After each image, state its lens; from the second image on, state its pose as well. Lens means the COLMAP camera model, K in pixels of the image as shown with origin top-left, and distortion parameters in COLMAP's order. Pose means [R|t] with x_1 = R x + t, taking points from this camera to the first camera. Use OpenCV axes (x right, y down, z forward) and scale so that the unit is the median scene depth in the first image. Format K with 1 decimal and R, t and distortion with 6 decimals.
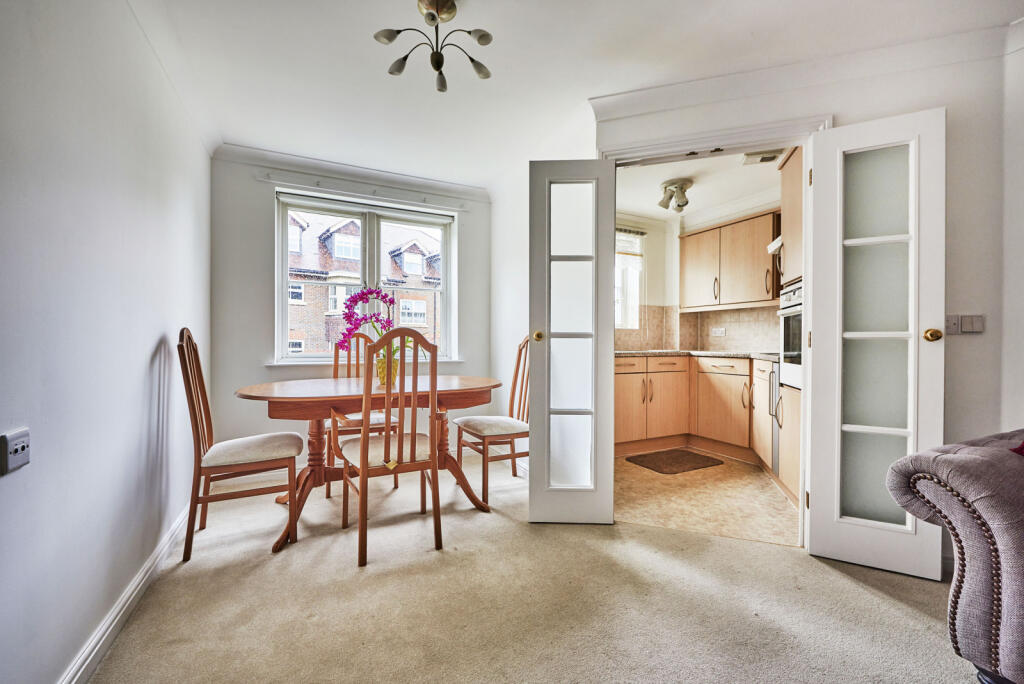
lens RADIAL K [[413.7, 0, 507.1], [0, 413.7, 343.5], [0, 0, 1]] dist [-0.007570, -0.000566]
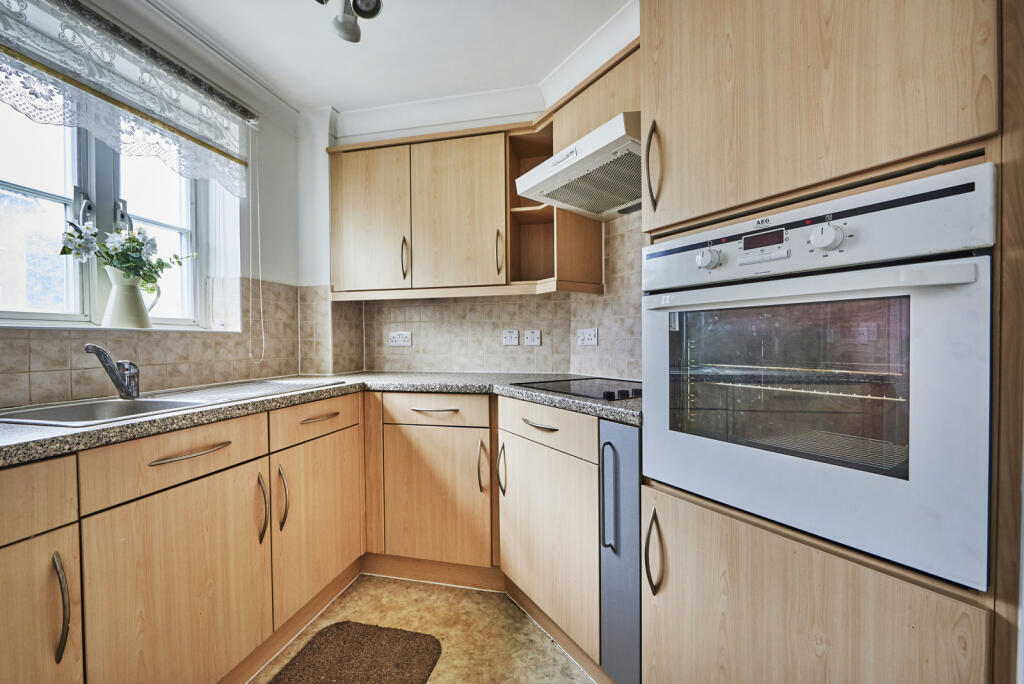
lens RADIAL K [[413.7, 0, 514.1], [0, 413.7, 347.9], [0, 0, 1]] dist [-0.007570, -0.000566]
pose [[0.630037, -0.023706, 0.776203, 0.228143], [0.012672, 0.999715, 0.020246, -0.033577], [-0.776461, -0.002919, 0.630158, 0.708027]]
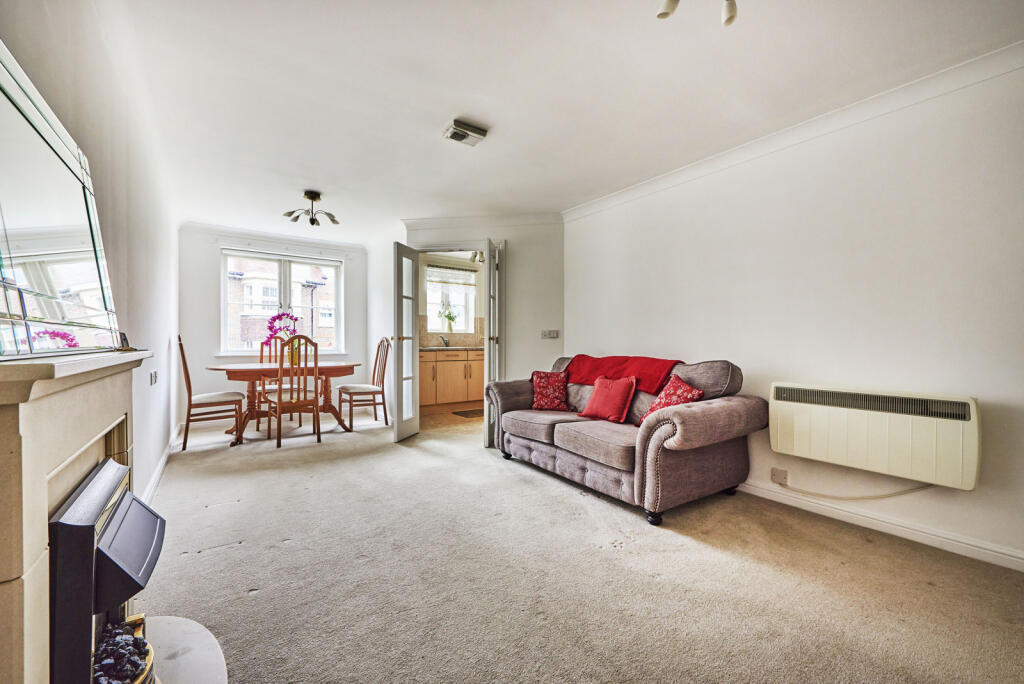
lens RADIAL K [[407.4, 0, 506.9], [0, 407.4, 344.1], [0, 0, 1]] dist [0.002267, -0.000103]
pose [[0.985428, -0.000480, 0.170094, 0.256157], [0.000079, 0.999997, 0.002369, 0.002799], [-0.170094, -0.002321, 0.985425, -0.720314]]
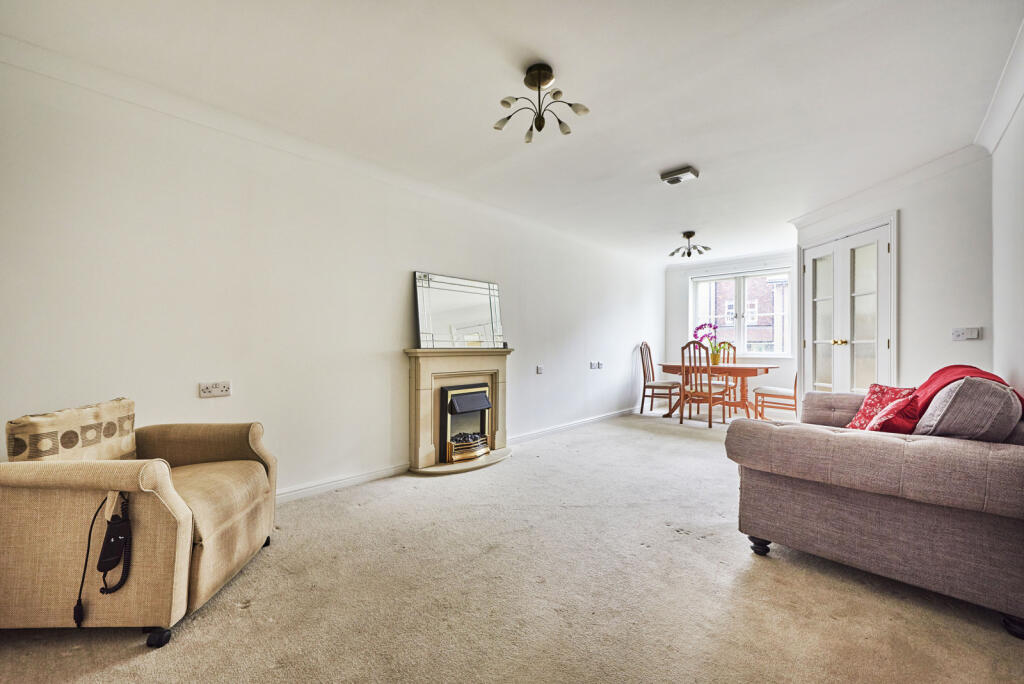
lens RADIAL K [[407.4, 0, 514.0], [0, 407.4, 346.9], [0, 0, 1]] dist [0.002267, -0.000103]
pose [[0.361773, 0.001073, -0.932265, 1.076962], [-0.003189, 0.999995, -0.000086, 0.003798], [0.932261, 0.003004, 0.361775, -0.640019]]
